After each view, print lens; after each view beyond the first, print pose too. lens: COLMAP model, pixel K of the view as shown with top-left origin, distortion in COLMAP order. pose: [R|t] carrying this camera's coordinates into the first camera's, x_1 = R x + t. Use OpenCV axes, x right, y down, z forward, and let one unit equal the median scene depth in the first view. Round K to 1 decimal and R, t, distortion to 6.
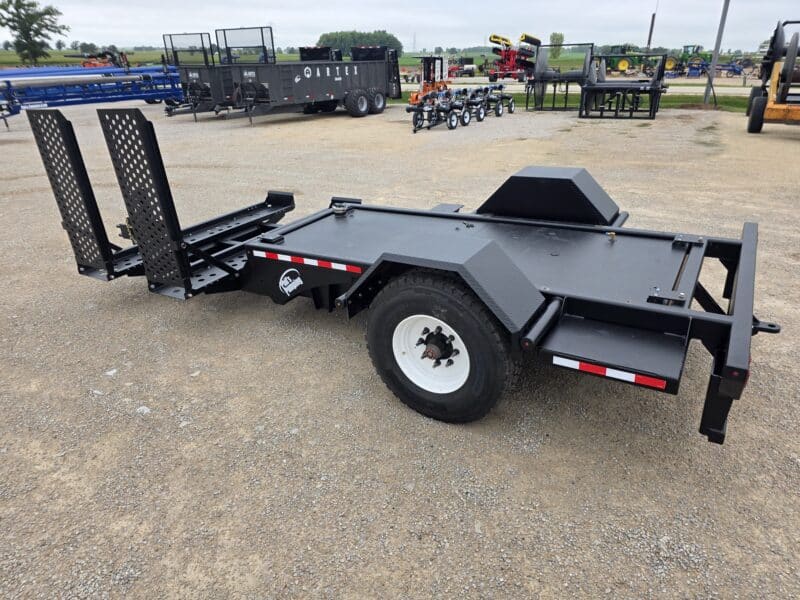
lens RADIAL K [[537.0, 0, 401.4], [0, 537.0, 302.5], [0, 0, 1]] dist [0.062067, -0.065460]
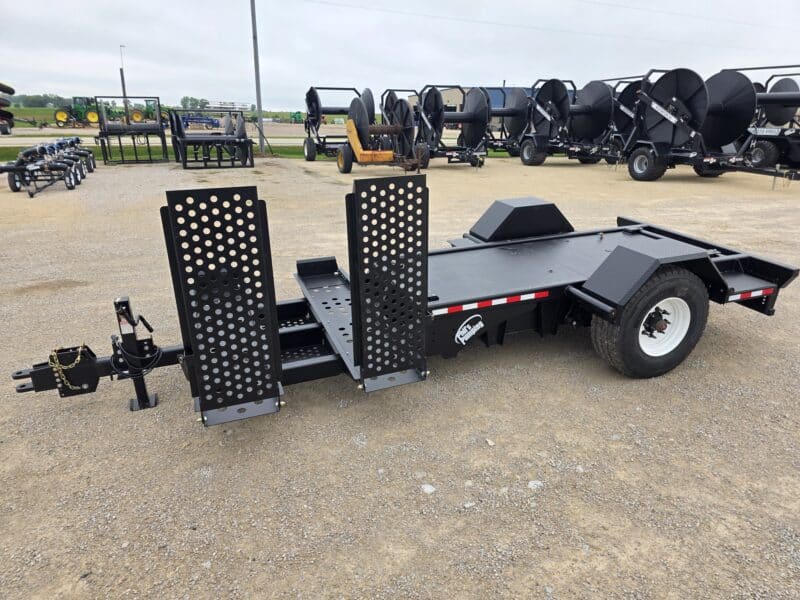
lens RADIAL K [[537.0, 0, 403.7], [0, 537.0, 302.5], [0, 0, 1]] dist [0.062067, -0.065460]
pose [[0.613444, -0.242576, 0.751561, -1.021231], [0.304326, 0.950772, 0.058475, -0.181680], [-0.728747, 0.192848, 0.657067, 0.412068]]
